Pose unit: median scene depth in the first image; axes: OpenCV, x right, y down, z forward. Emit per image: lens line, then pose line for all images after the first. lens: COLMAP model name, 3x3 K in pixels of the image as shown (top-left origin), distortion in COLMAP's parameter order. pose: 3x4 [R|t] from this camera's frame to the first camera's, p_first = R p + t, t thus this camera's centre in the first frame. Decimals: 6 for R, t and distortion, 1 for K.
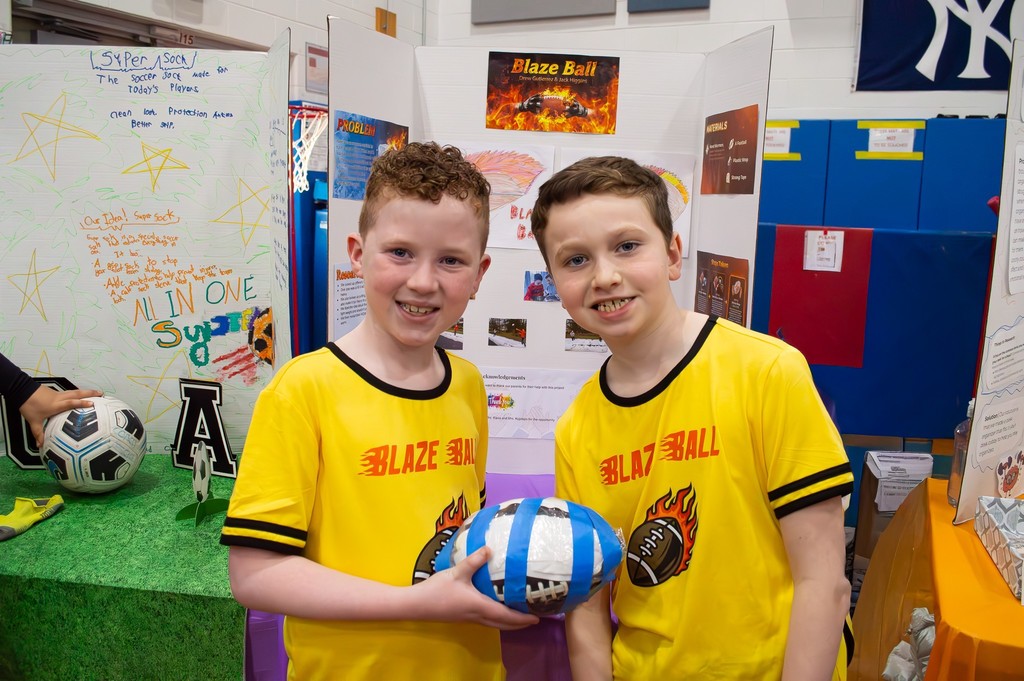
lens RADIAL K [[782.2, 0, 512.0], [0, 782.2, 340.5], [0, 0, 1]] dist [-0.065372, 0.007242]
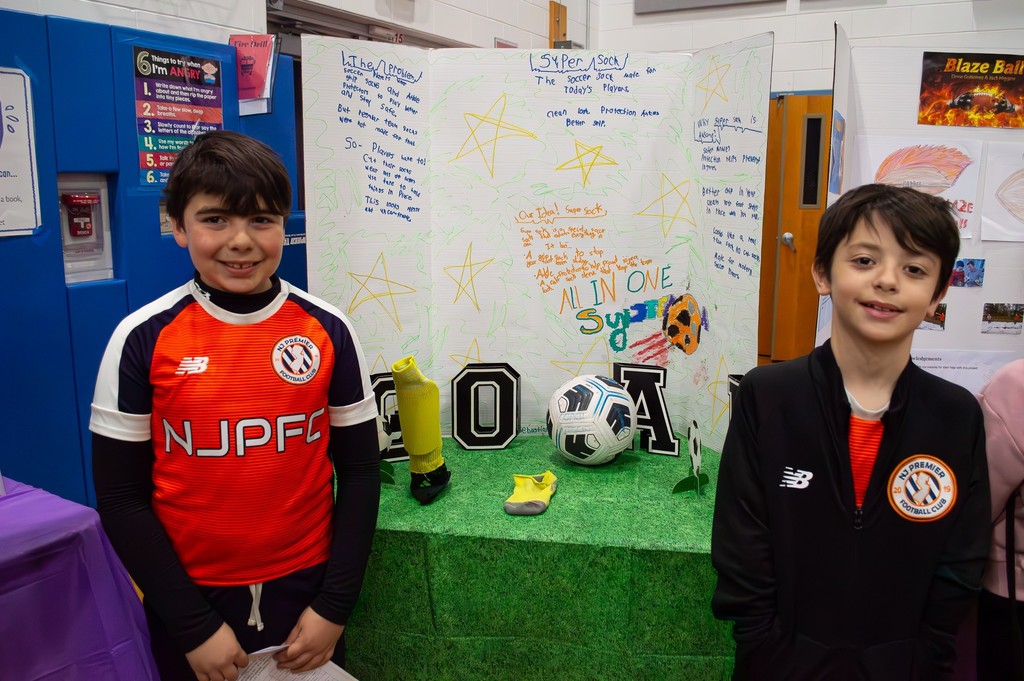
lens RADIAL K [[782.7, 0, 512.0], [0, 782.7, 340.5], [0, 0, 1]] dist [-0.057982, -0.001349]
pose [[0.997739, -0.009641, -0.066509, -0.503065], [0.010496, 0.999867, 0.012512, 0.003634], [0.066379, -0.013182, 0.997707, -0.081305]]
